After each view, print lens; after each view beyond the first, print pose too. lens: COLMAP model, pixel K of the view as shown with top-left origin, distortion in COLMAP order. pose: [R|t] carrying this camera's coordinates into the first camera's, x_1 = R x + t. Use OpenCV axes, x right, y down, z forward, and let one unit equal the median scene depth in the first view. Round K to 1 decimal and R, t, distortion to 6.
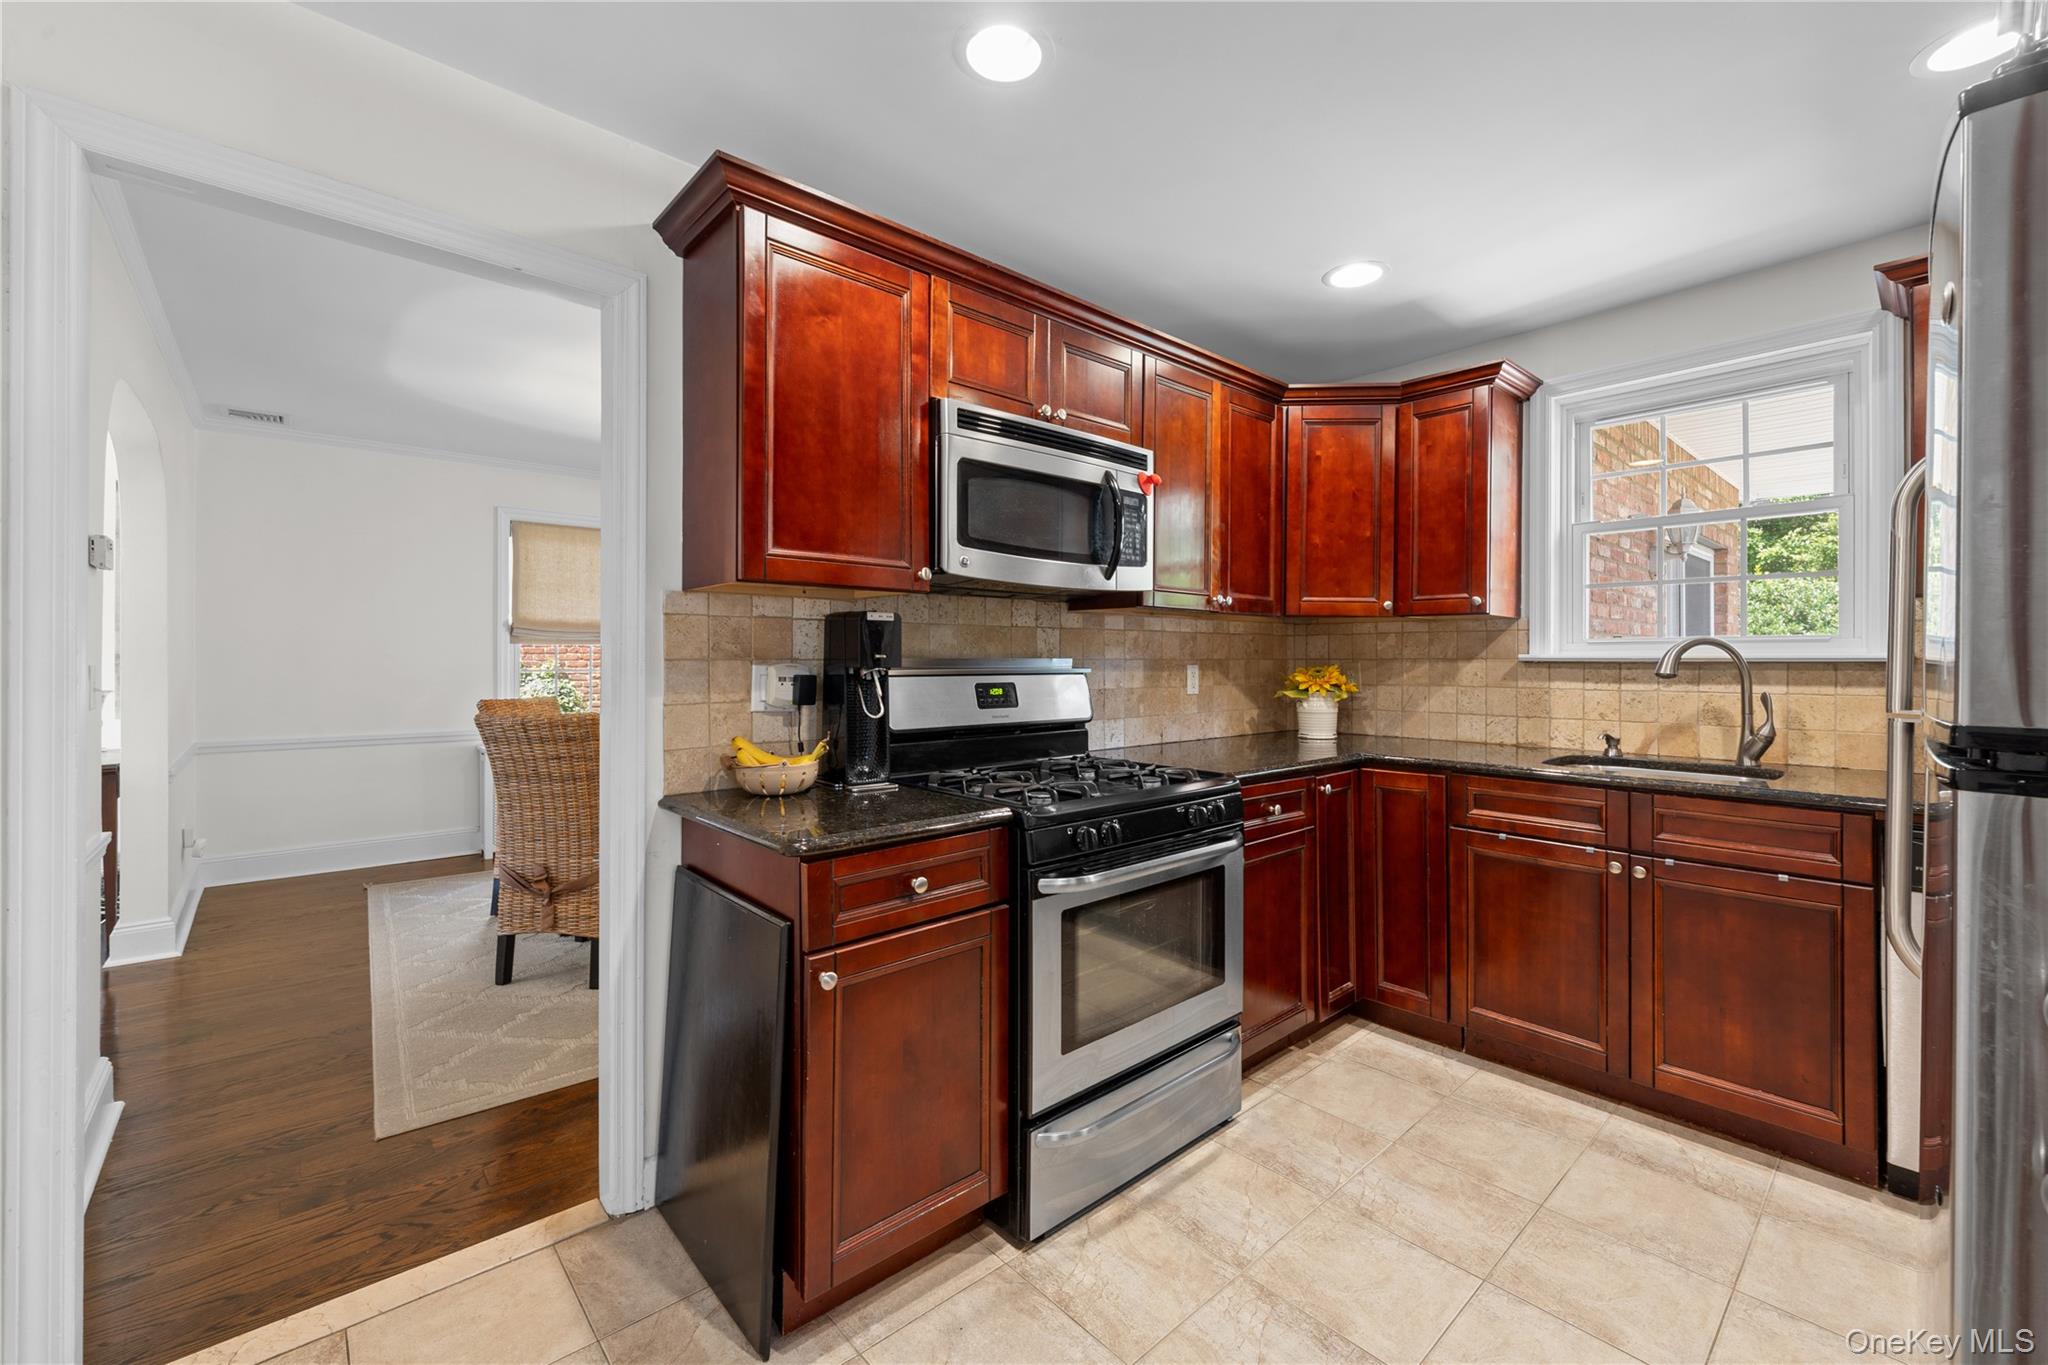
lens RADIAL K [[833.0, 0, 1040.9], [0, 833.0, 675.7], [0, 0, 1]] dist [0.008169, -0.000722]
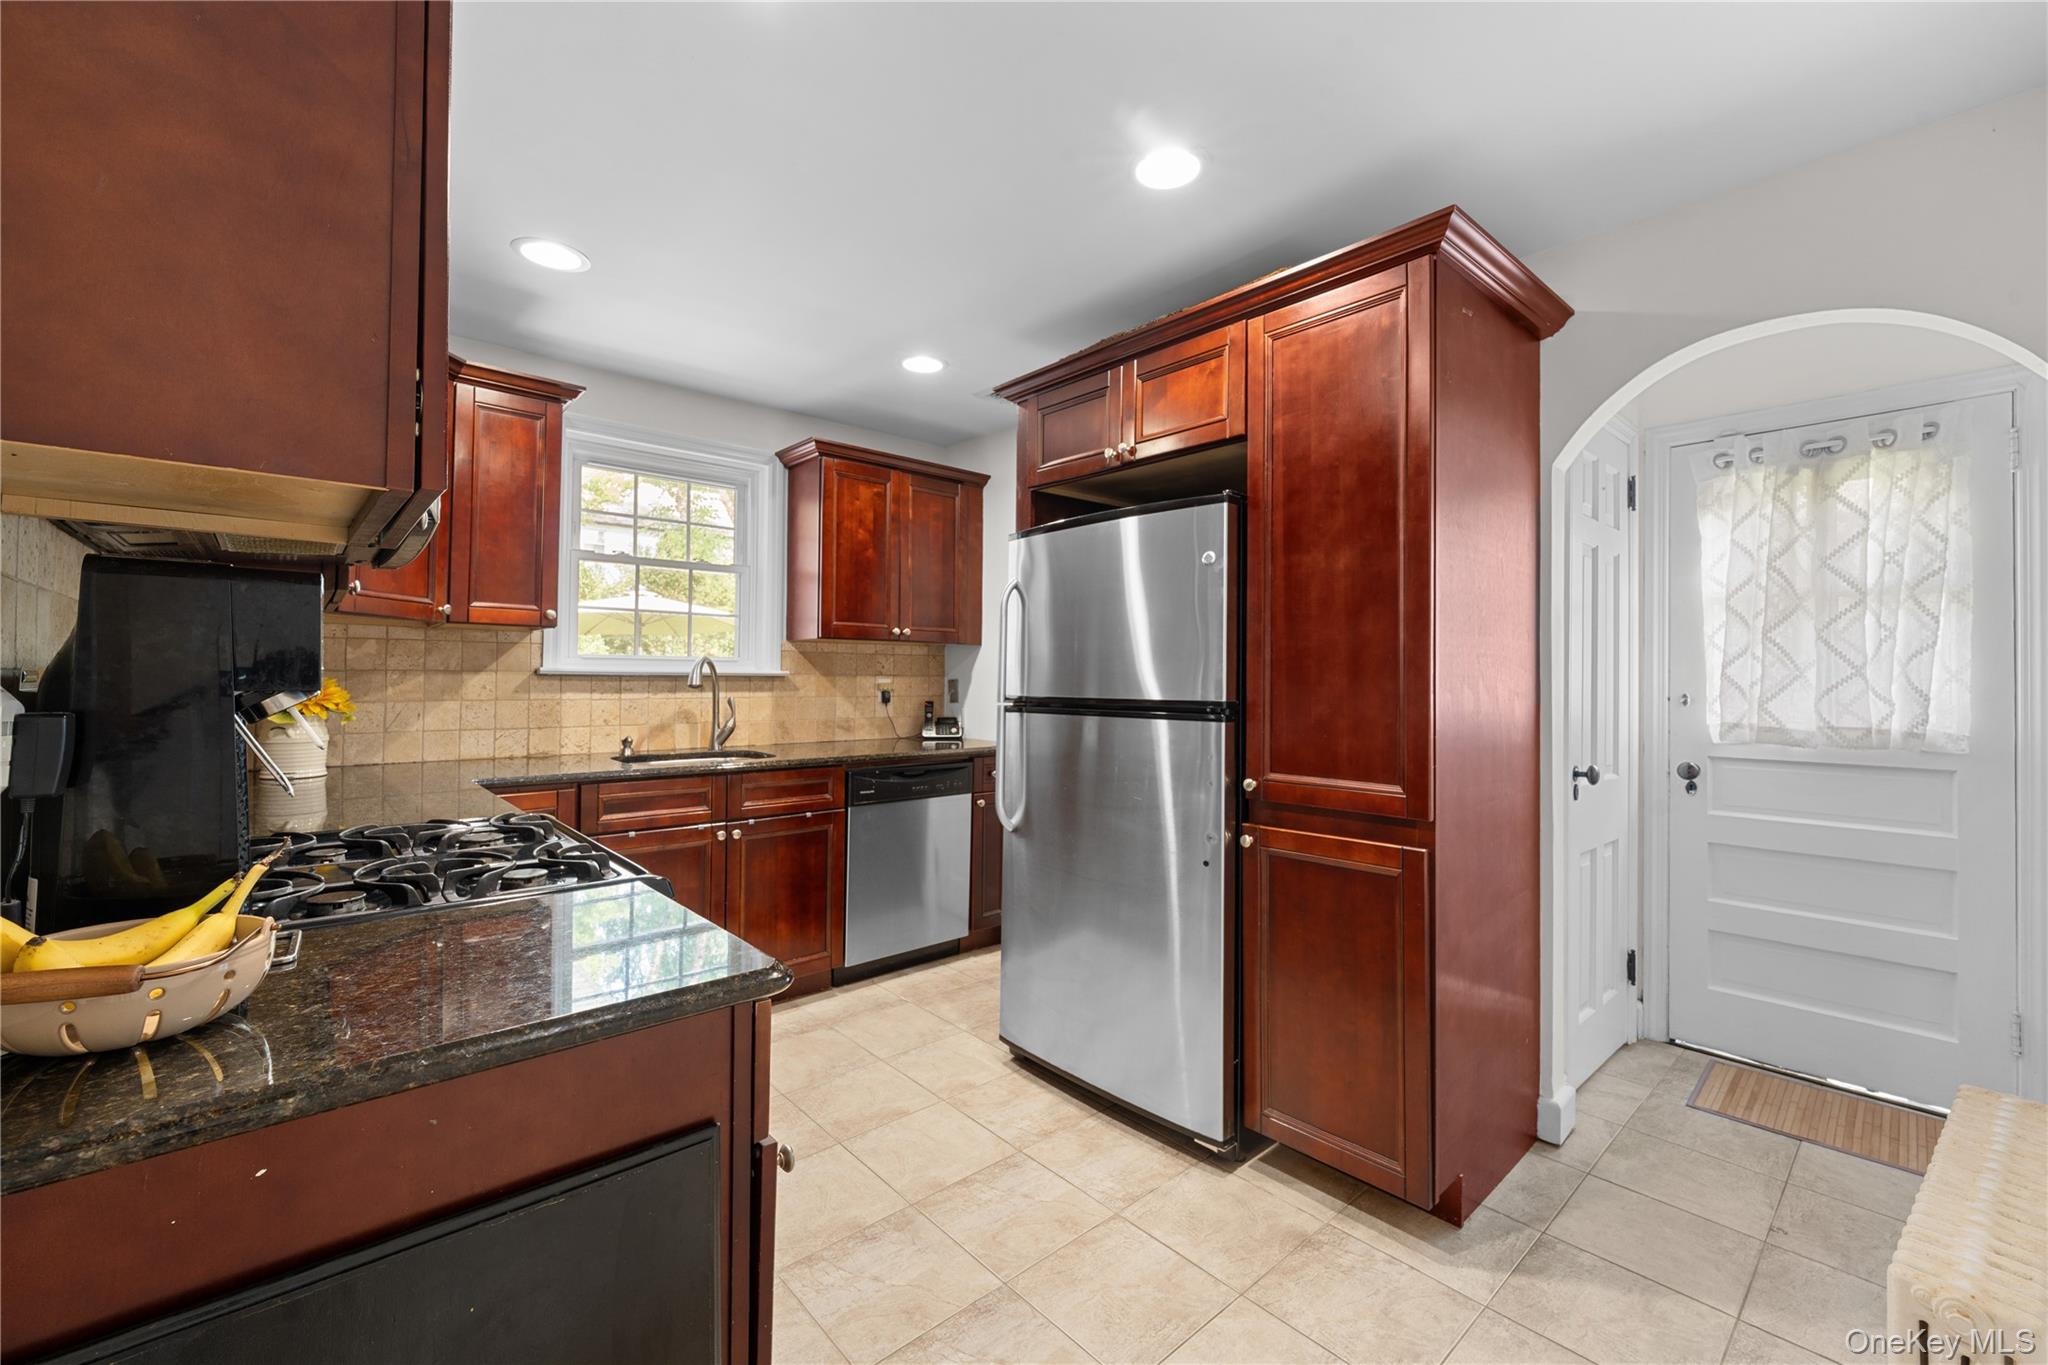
lens RADIAL K [[833.0, 0, 1040.1], [0, 833.0, 668.1], [0, 0, 1]] dist [0.008169, -0.000722]
pose [[0.011632, 0.007145, 0.999907, -0.477990], [0.008868, 0.999934, -0.007249, -0.012470], [-0.999893, 0.008951, 0.011568, 0.392570]]
